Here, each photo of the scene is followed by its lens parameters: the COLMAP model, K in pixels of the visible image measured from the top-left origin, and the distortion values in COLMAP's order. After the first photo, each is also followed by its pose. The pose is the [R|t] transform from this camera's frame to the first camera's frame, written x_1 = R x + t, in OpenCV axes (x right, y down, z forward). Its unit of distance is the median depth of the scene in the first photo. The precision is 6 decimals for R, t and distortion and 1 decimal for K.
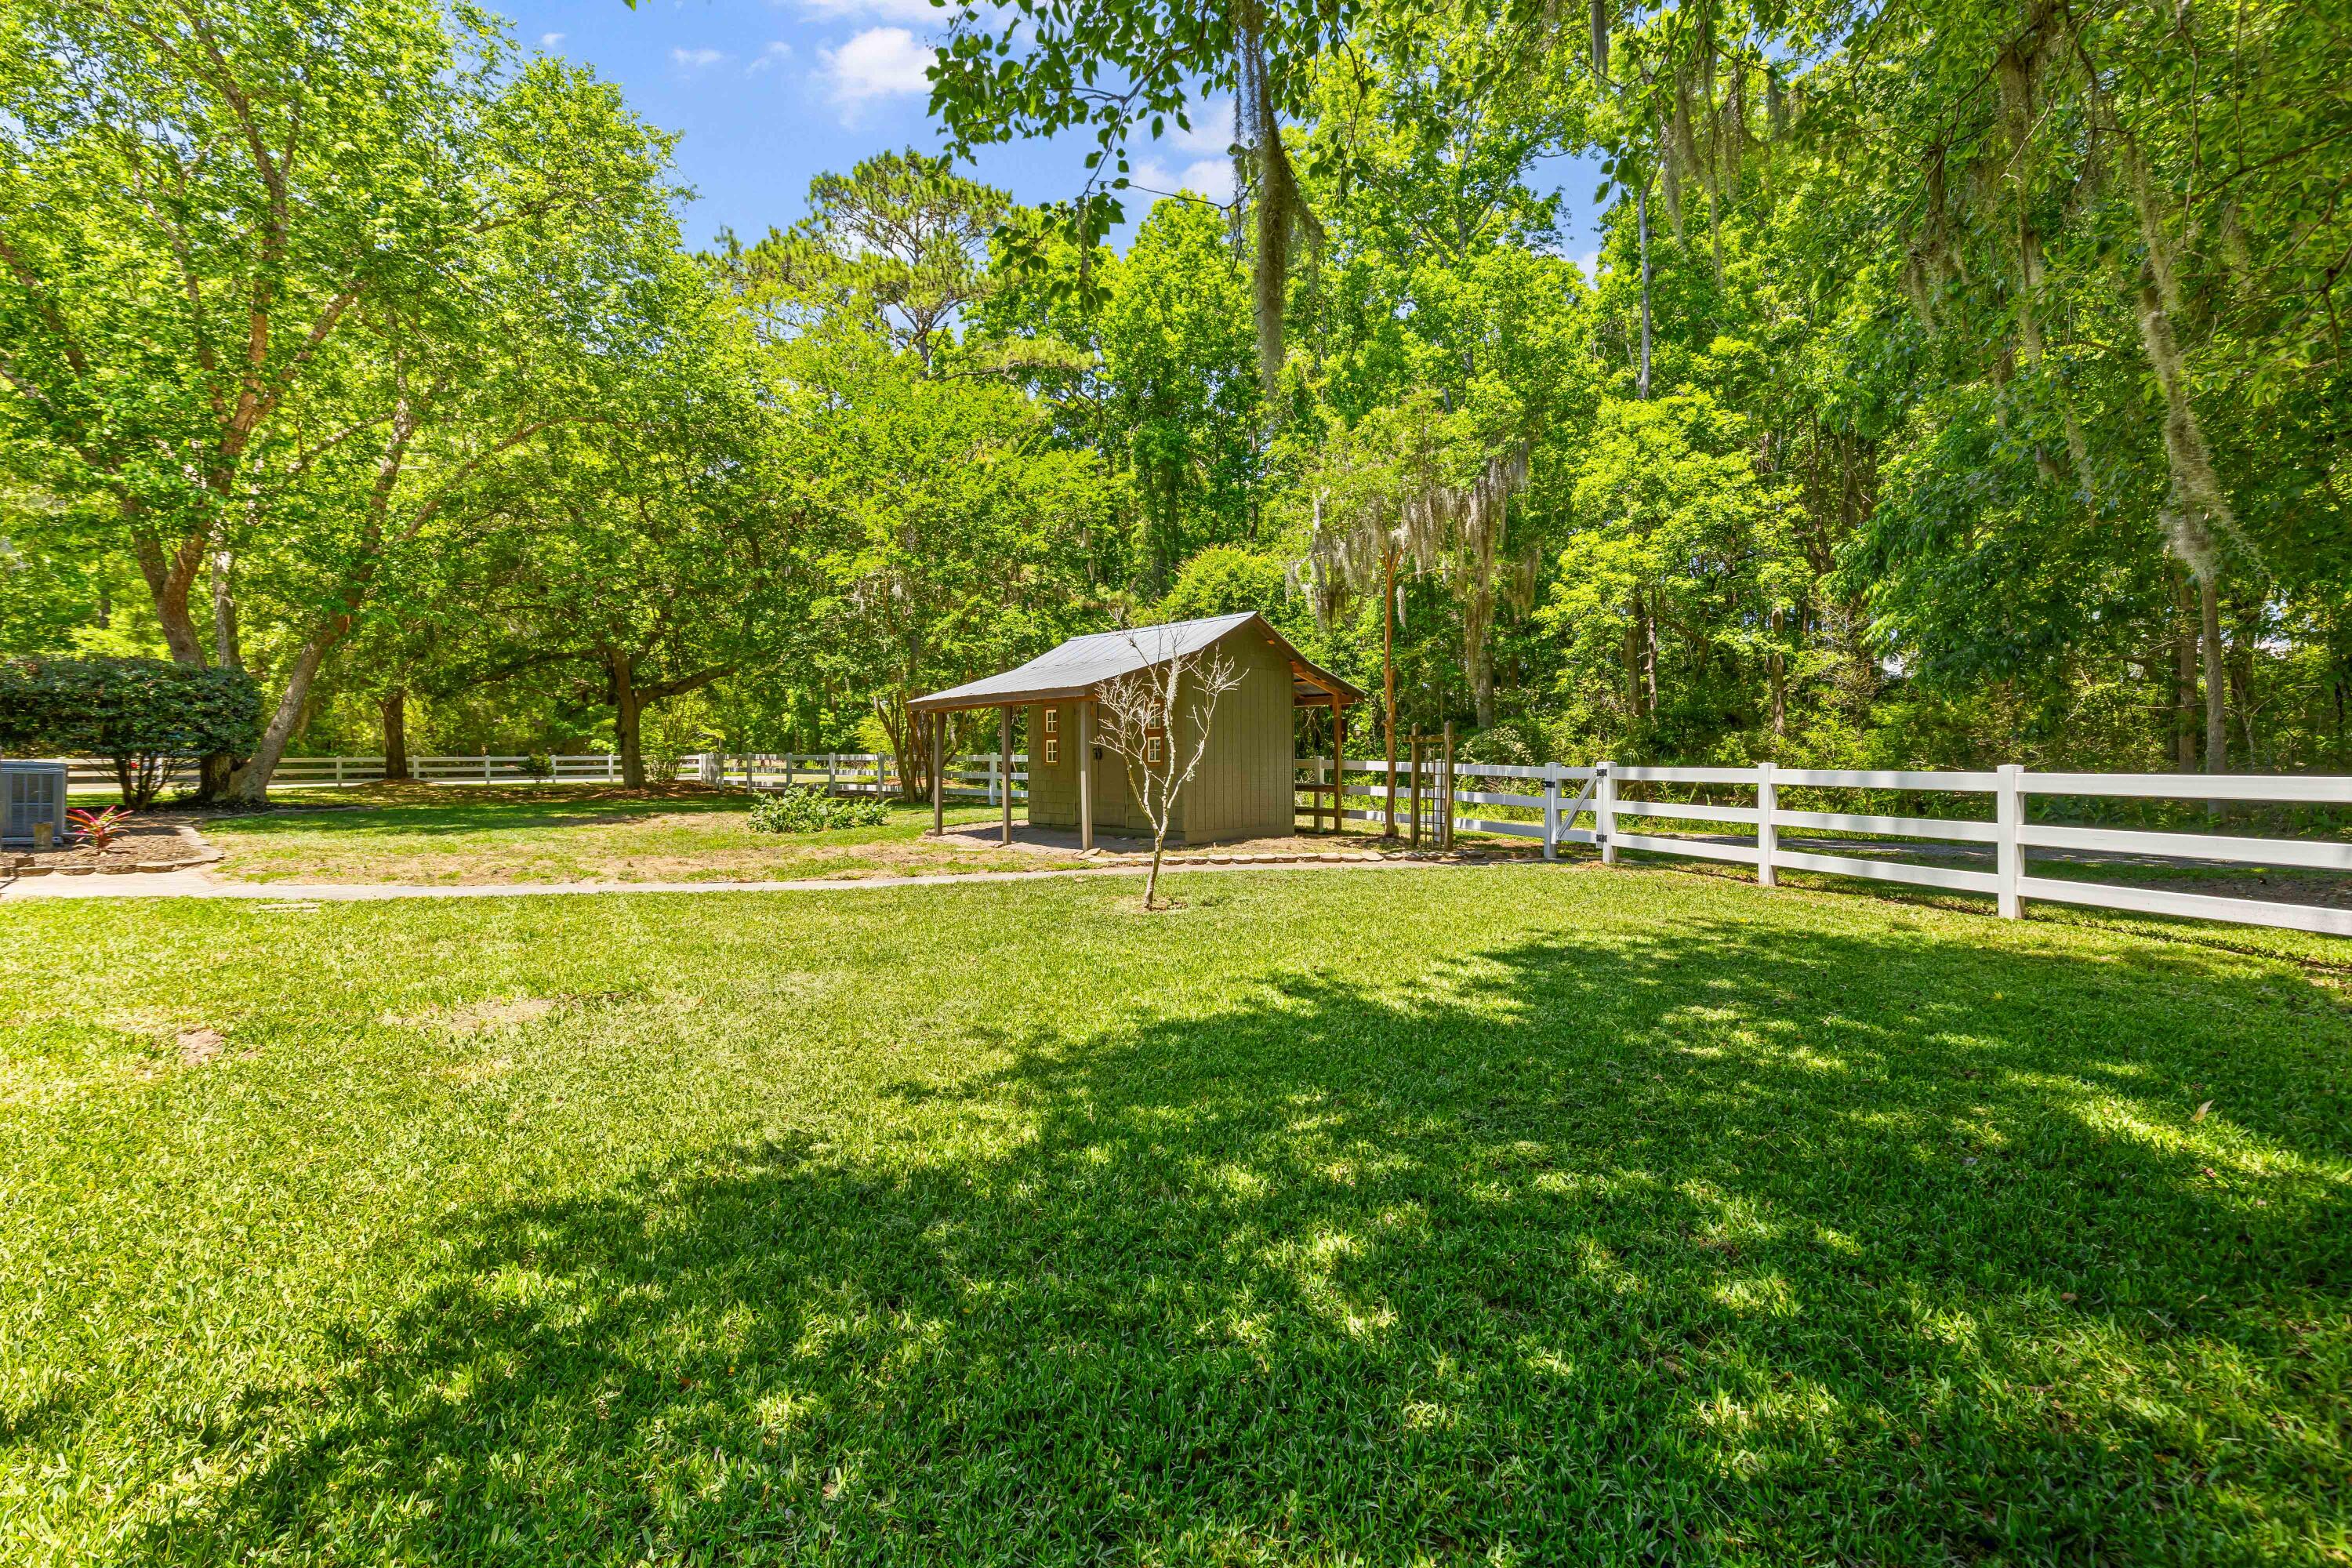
lens RADIAL K [[1058.6, 0, 1172.3], [0, 1058.6, 786.7], [0, 0, 1]] dist [0.013593, -0.000665]
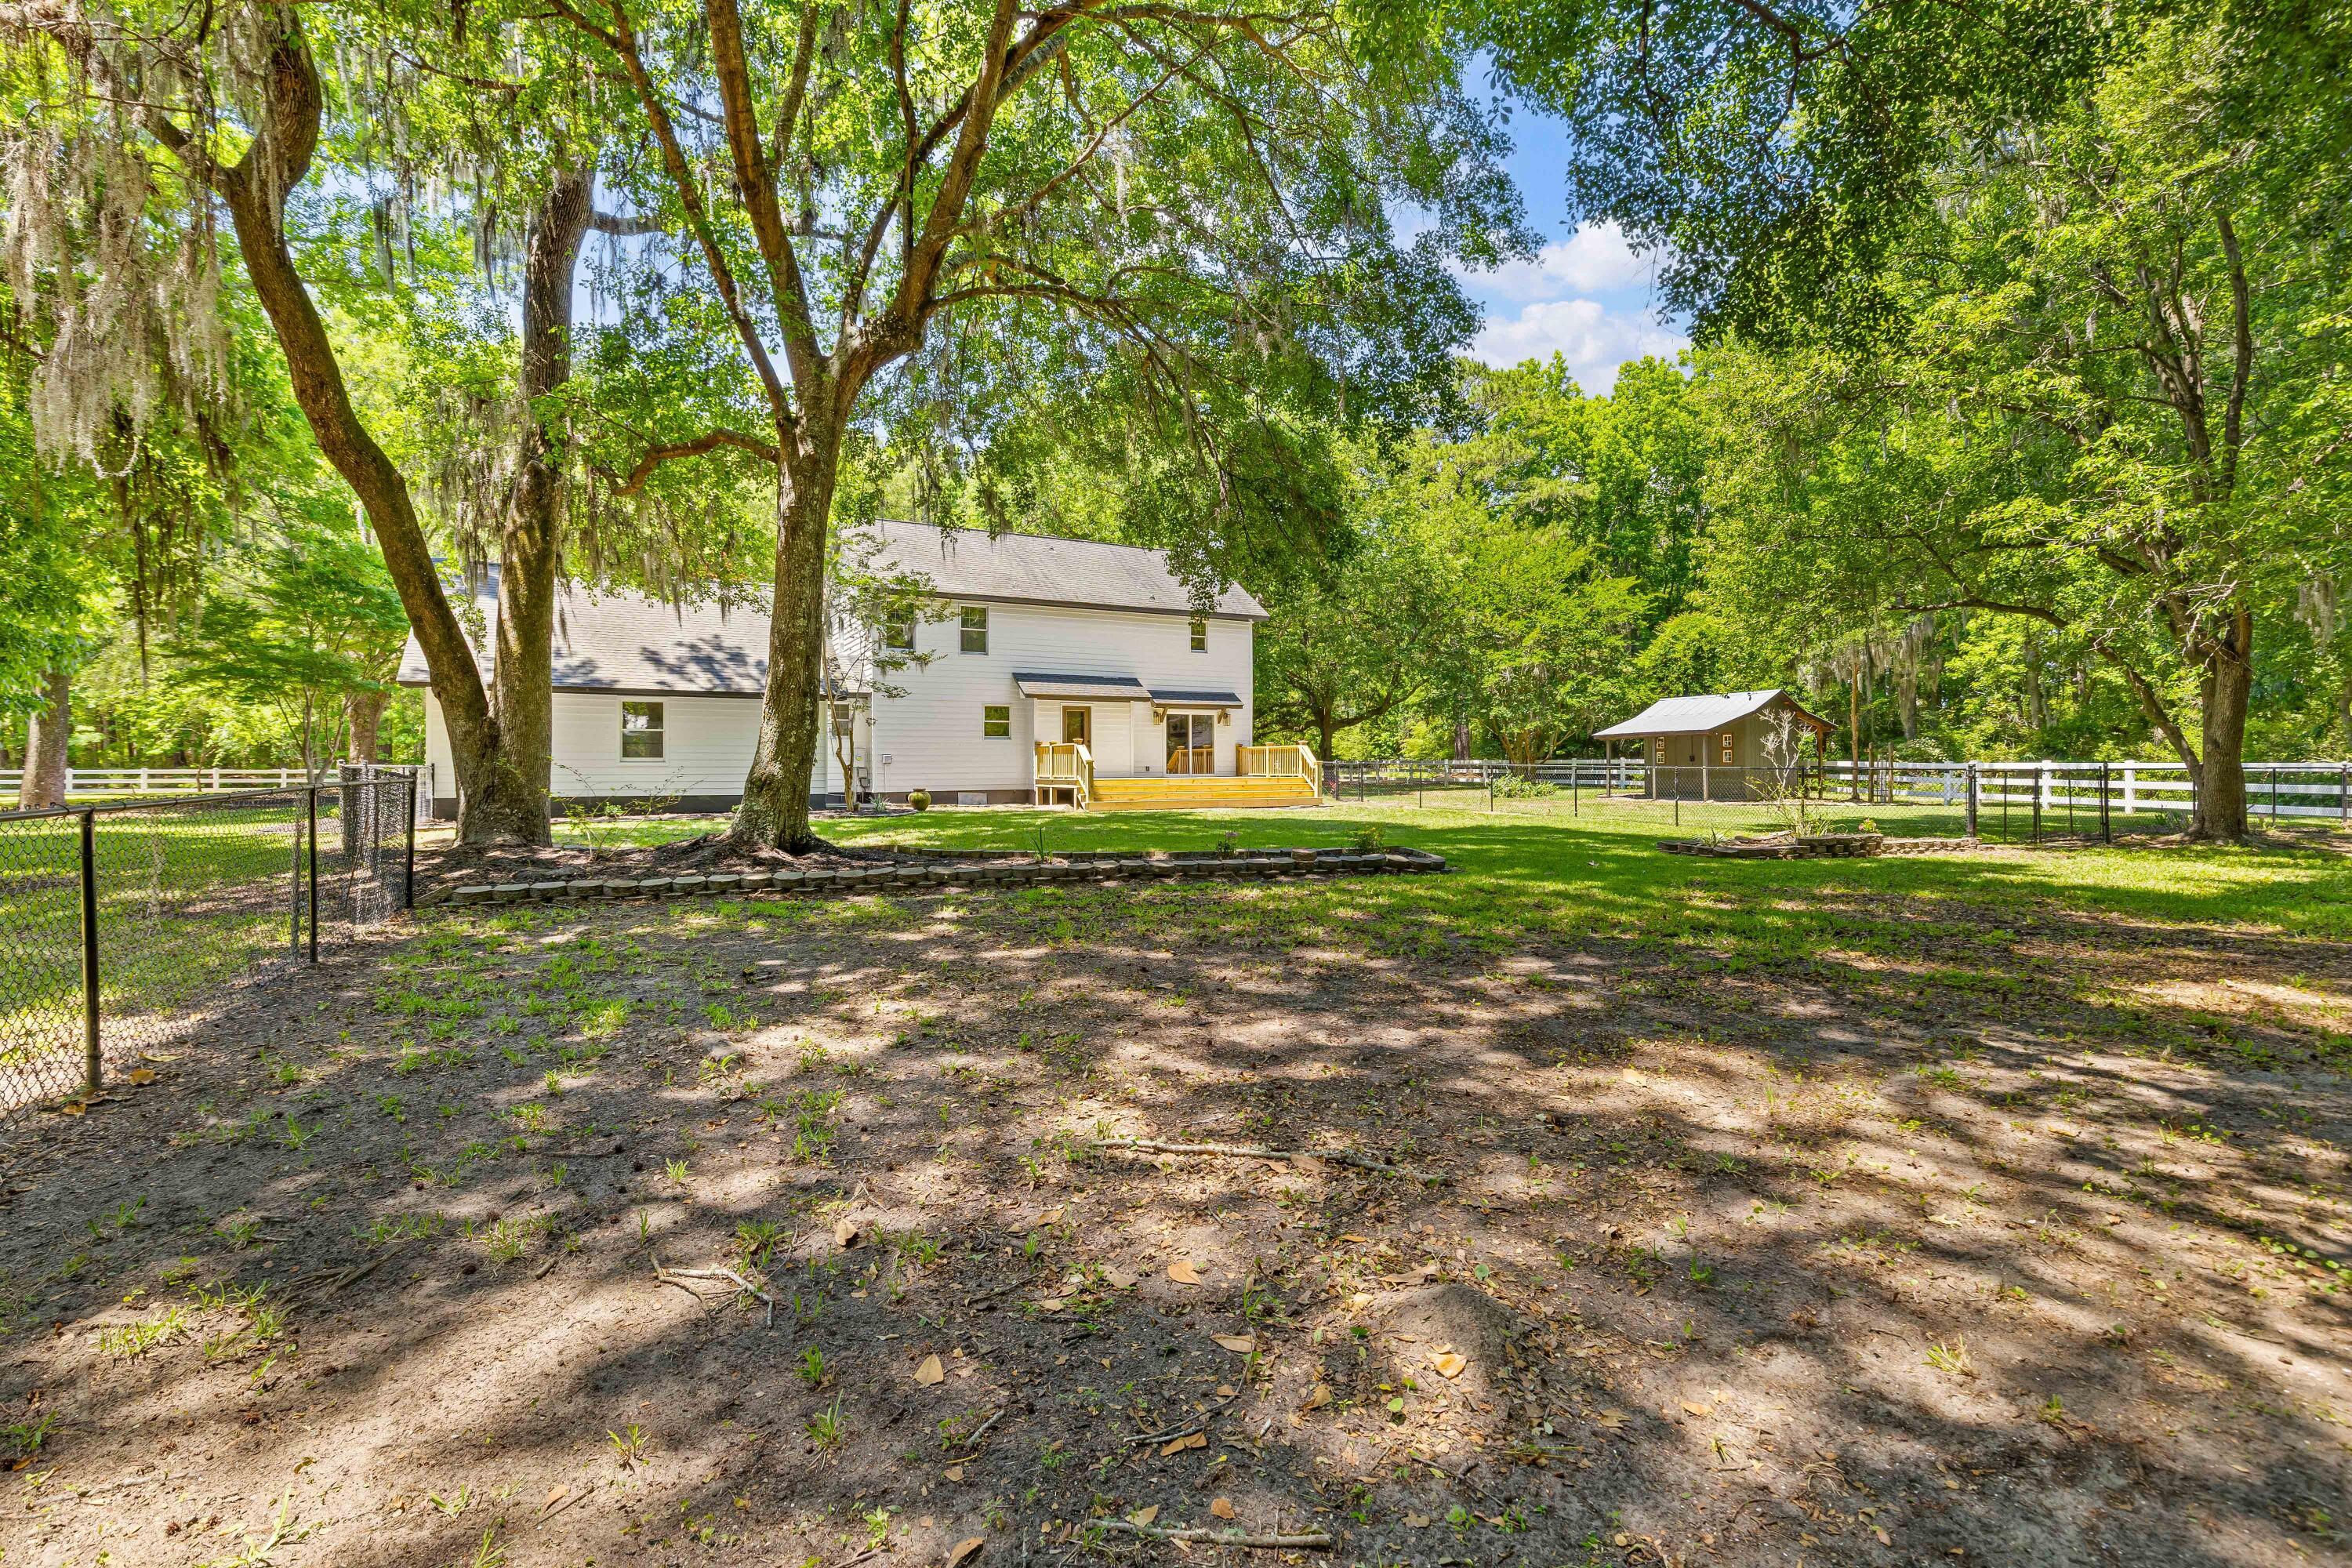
lens RADIAL K [[1058.6, 0, 1168.1], [0, 1058.6, 768.4], [0, 0, 1]] dist [0.013593, -0.000665]
pose [[0.950162, -0.003192, -0.311740, -0.239406], [-0.002883, 0.999815, -0.019023, 0.018281], [0.311743, 0.018974, 0.949977, -0.785407]]
